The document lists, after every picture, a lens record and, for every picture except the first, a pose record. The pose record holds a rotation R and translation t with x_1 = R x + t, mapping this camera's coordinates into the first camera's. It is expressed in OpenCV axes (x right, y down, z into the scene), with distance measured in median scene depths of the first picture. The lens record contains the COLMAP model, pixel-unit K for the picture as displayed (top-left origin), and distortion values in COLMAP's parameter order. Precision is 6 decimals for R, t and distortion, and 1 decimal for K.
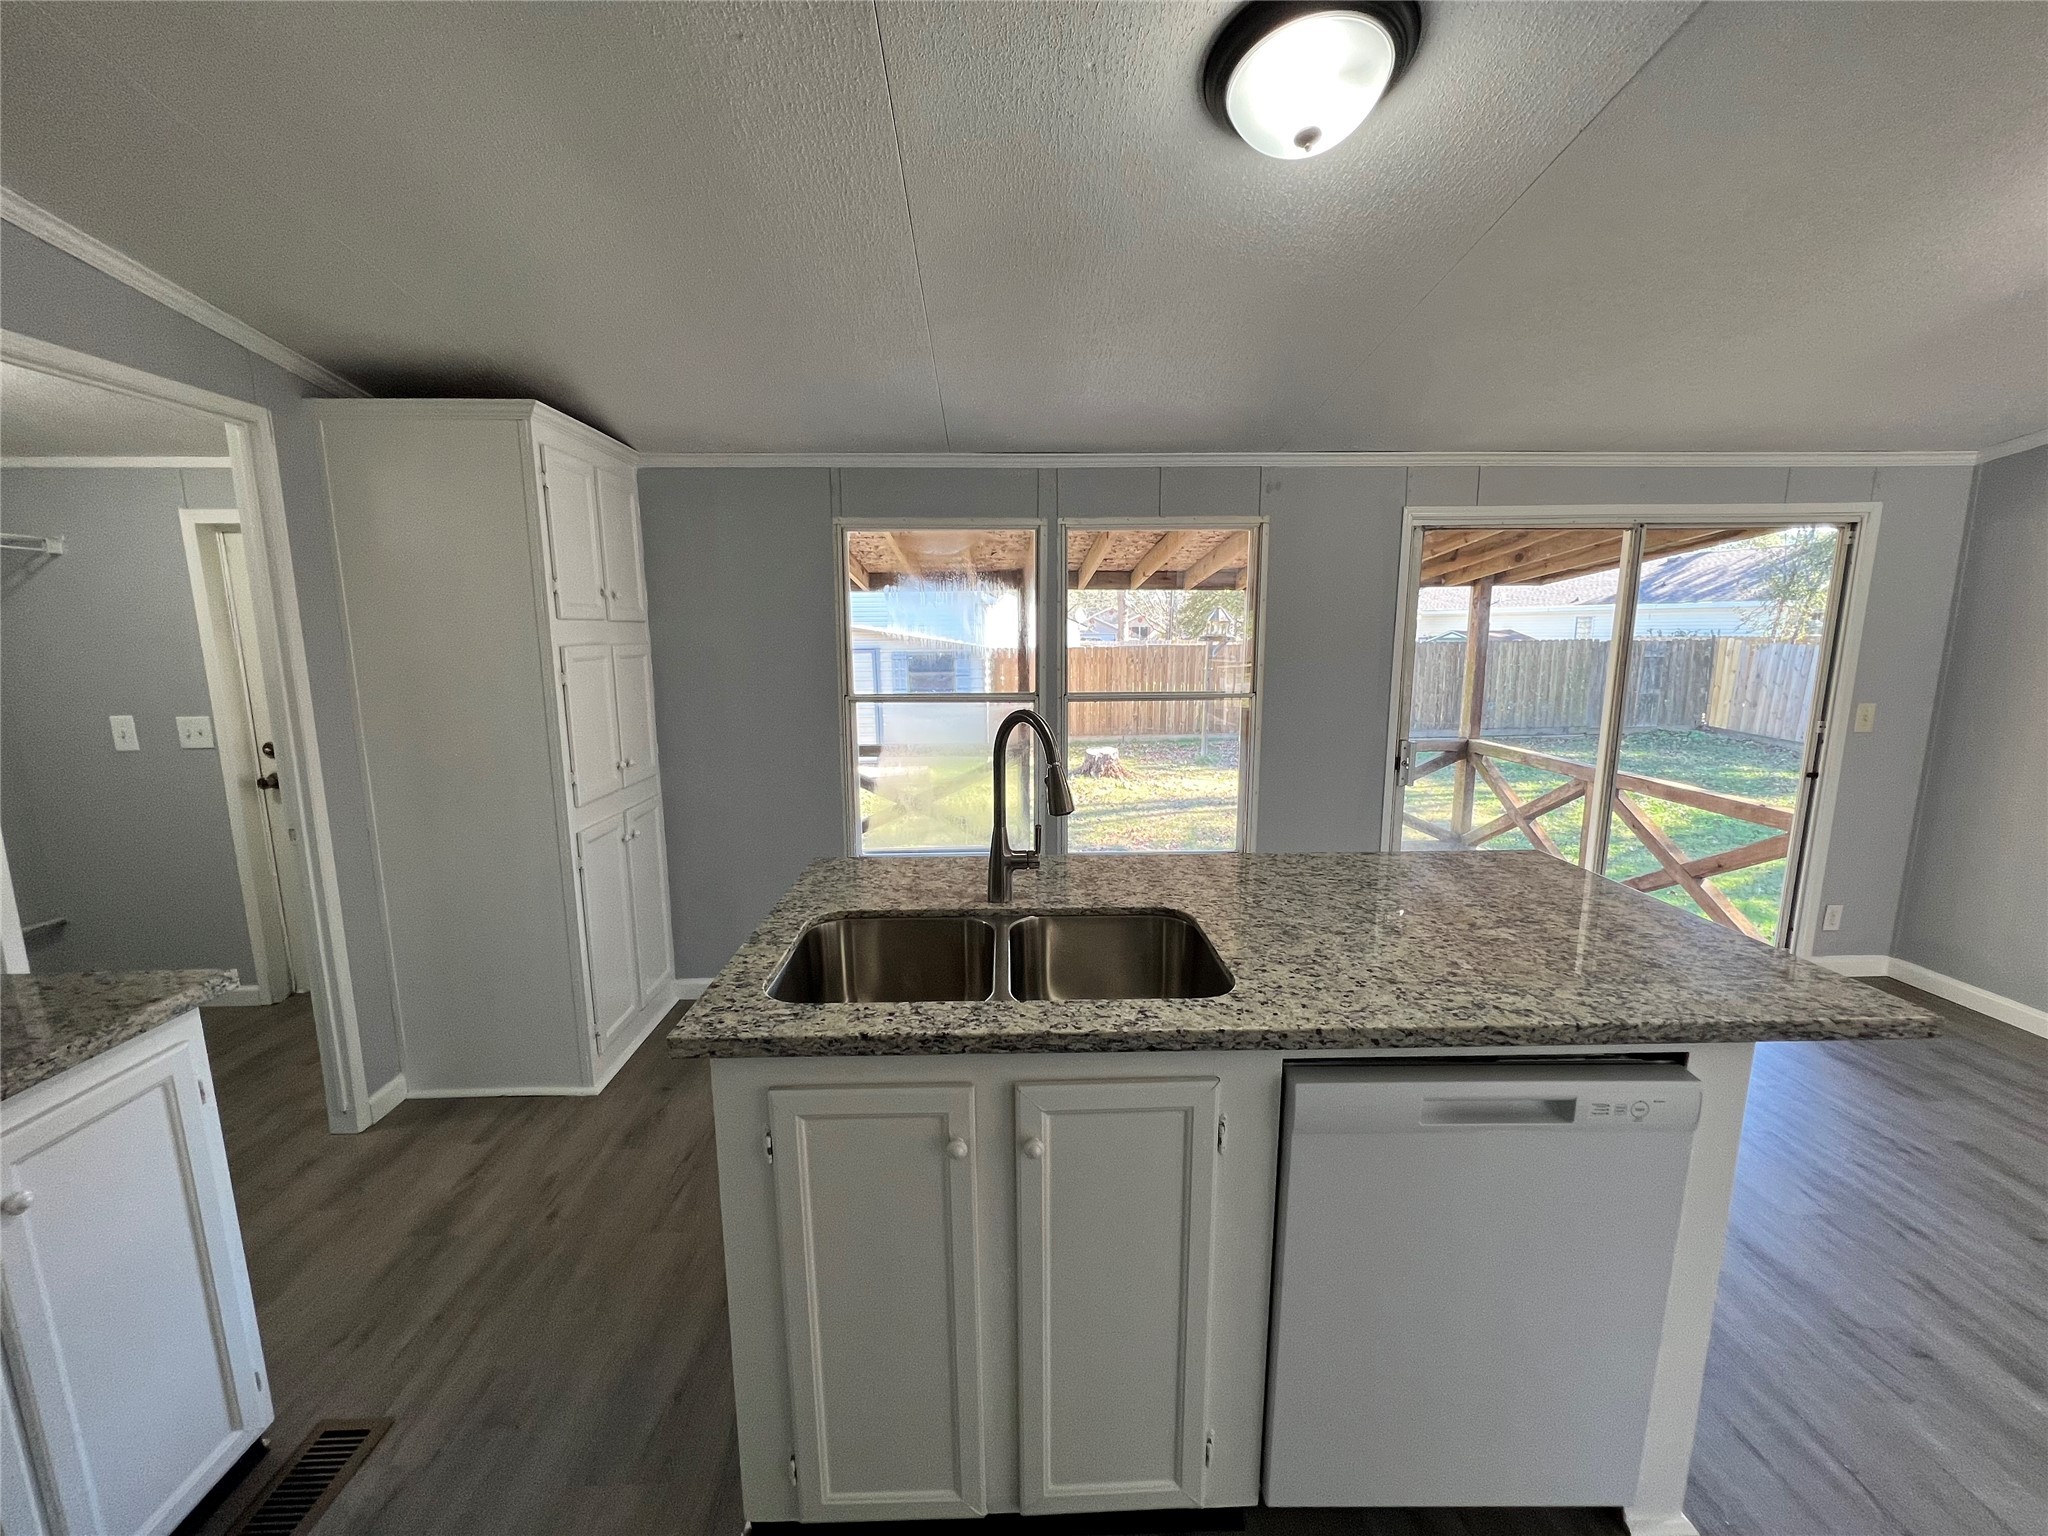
lens RADIAL K [[816.7, 0, 1018.2], [0, 816.7, 764.4], [0, 0, 1]] dist [0.000178, 0.000113]
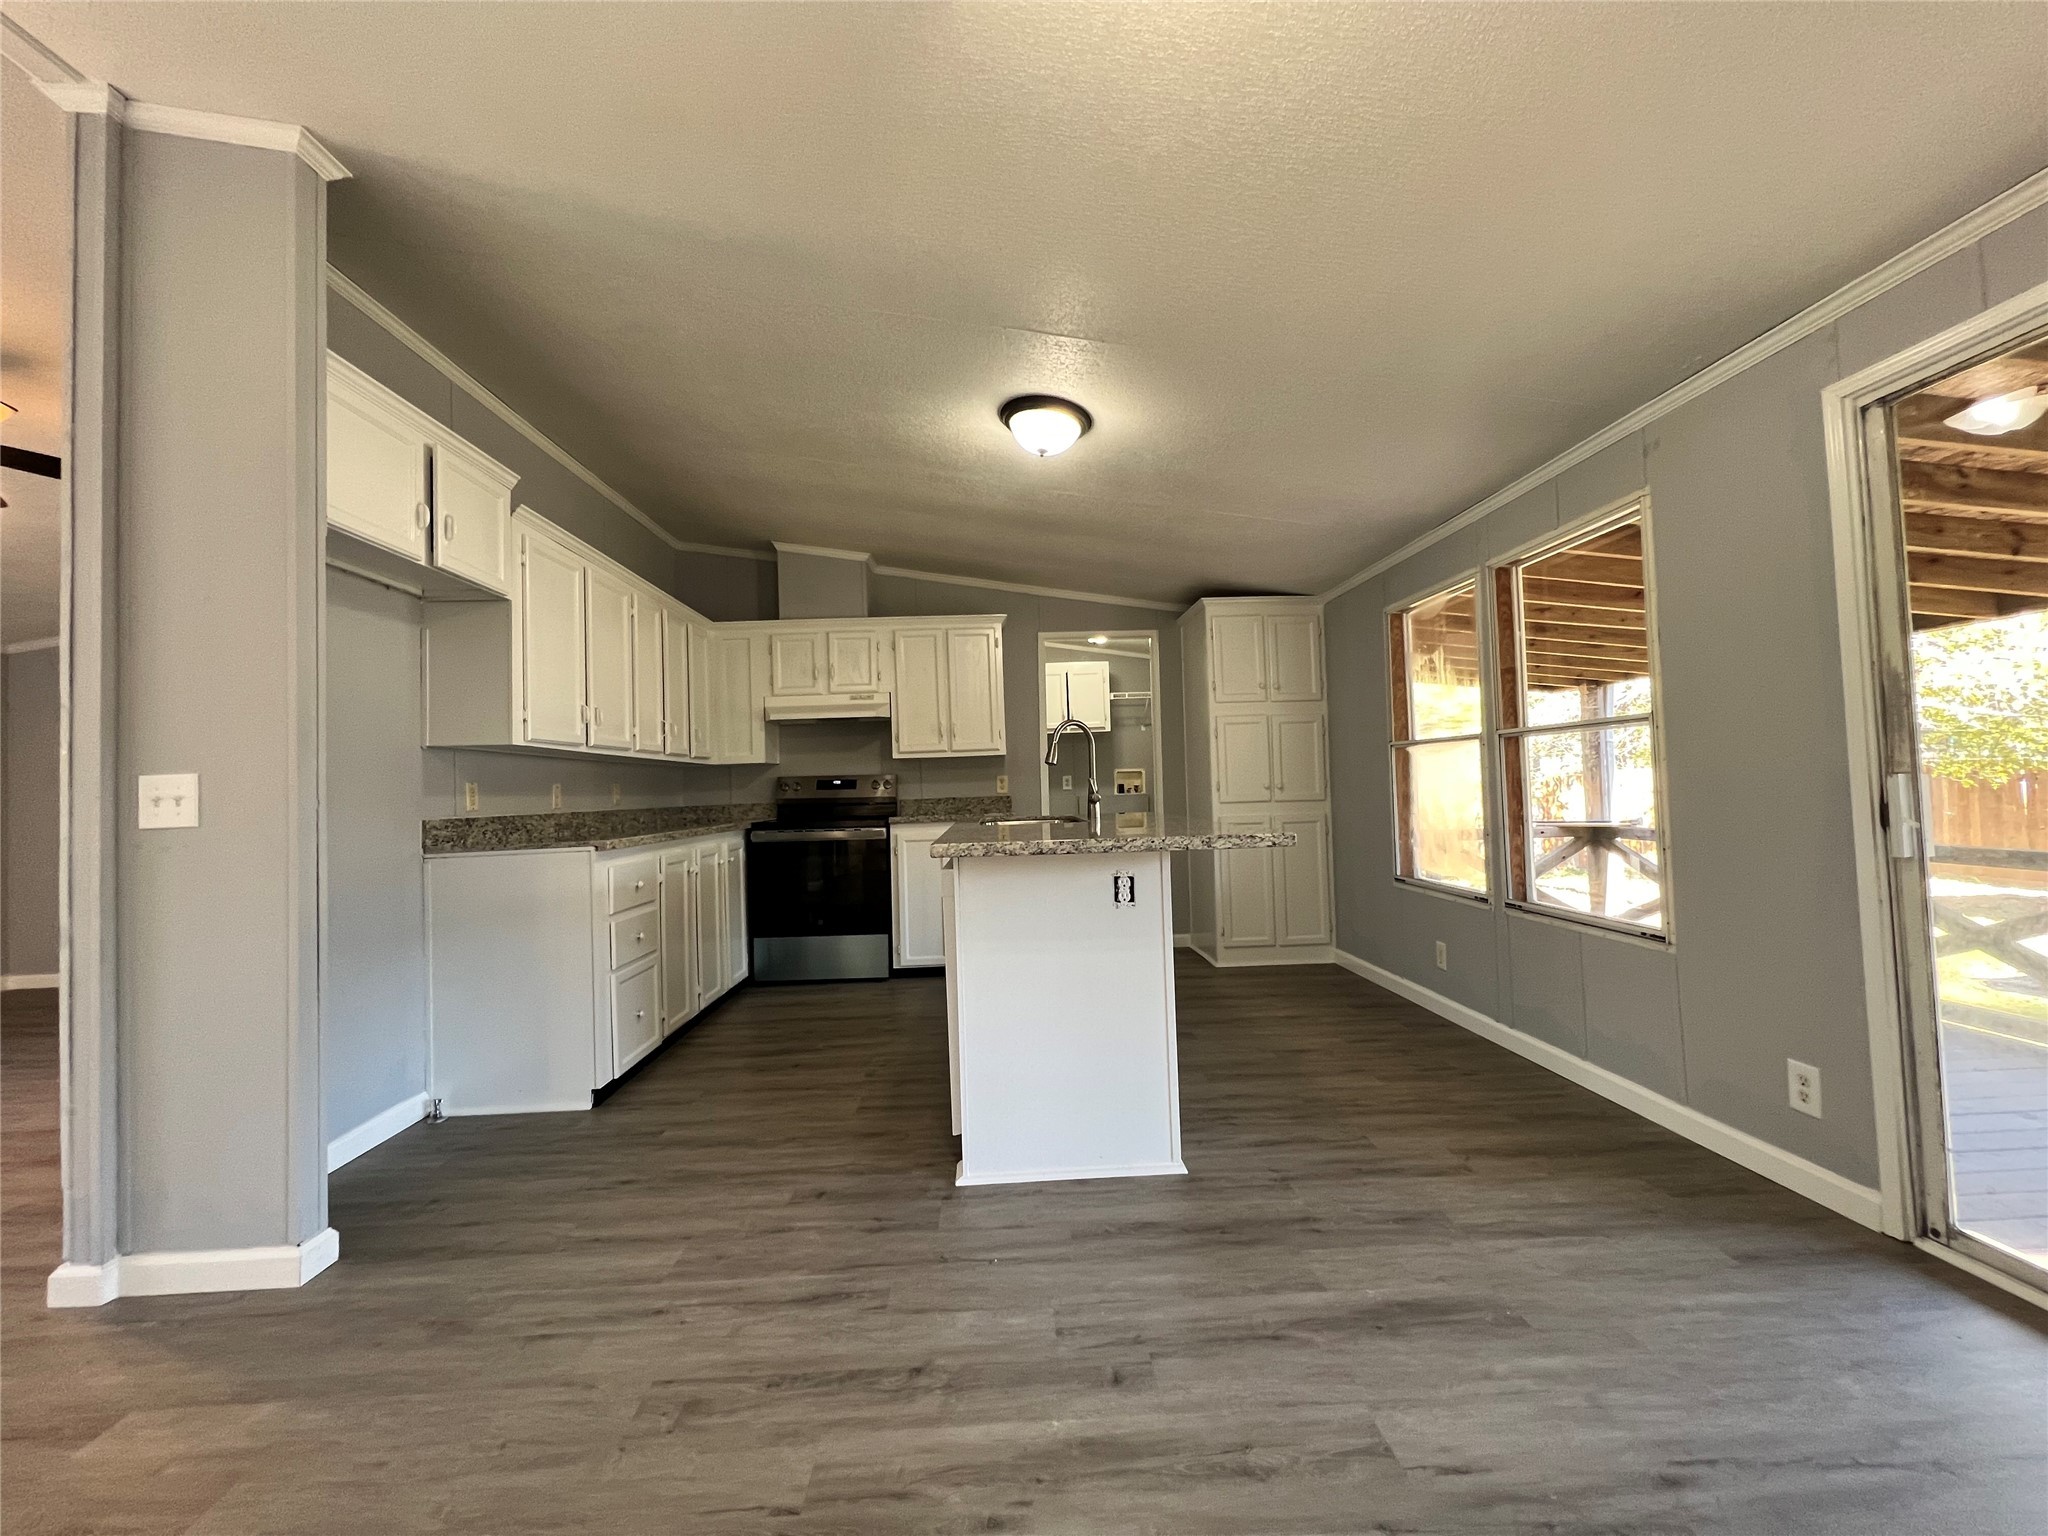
lens RADIAL K [[816.7, 0, 1017.1], [0, 816.7, 760.9], [0, 0, 1]] dist [0.000178, 0.000113]
pose [[0.010519, -0.027220, -0.999574, 1.060719], [-0.133223, 0.990680, -0.028380, 0.059297], [0.991030, 0.133465, 0.006794, 0.426258]]
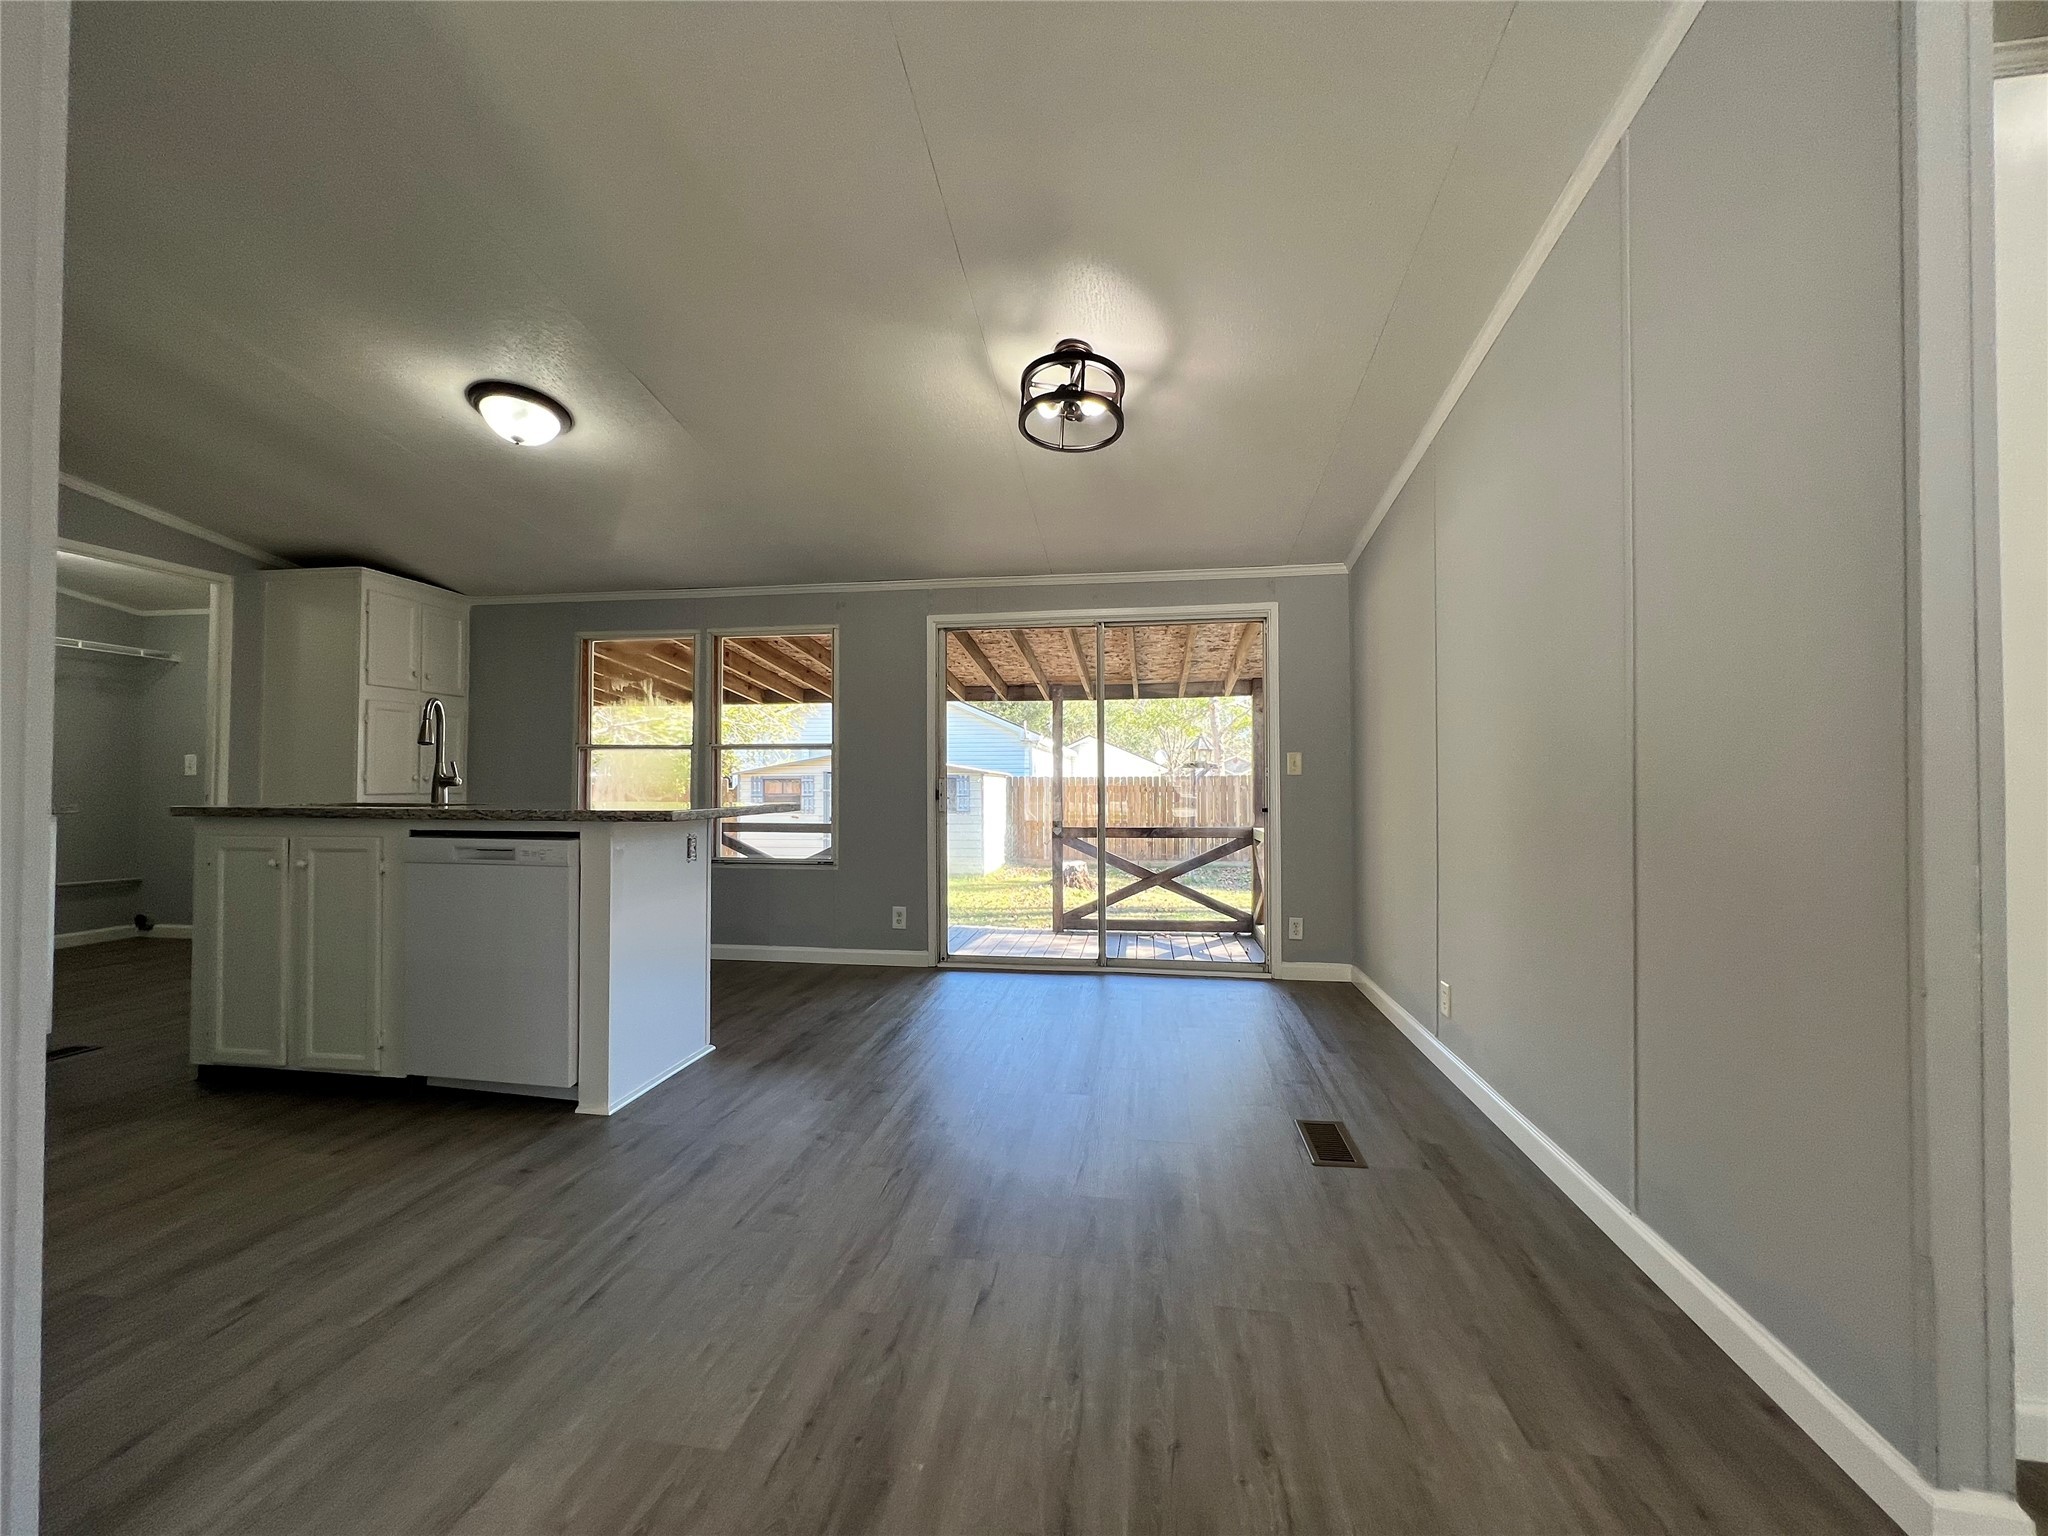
lens RADIAL K [[816.7, 0, 1016.1], [0, 816.7, 766.2], [0, 0, 1]] dist [0.000178, 0.000113]
pose [[0.983212, 0.004382, -0.182416, 0.883009], [-0.037486, 0.983239, -0.178427, 0.199529], [0.178576, 0.182270, 0.966896, -0.323212]]
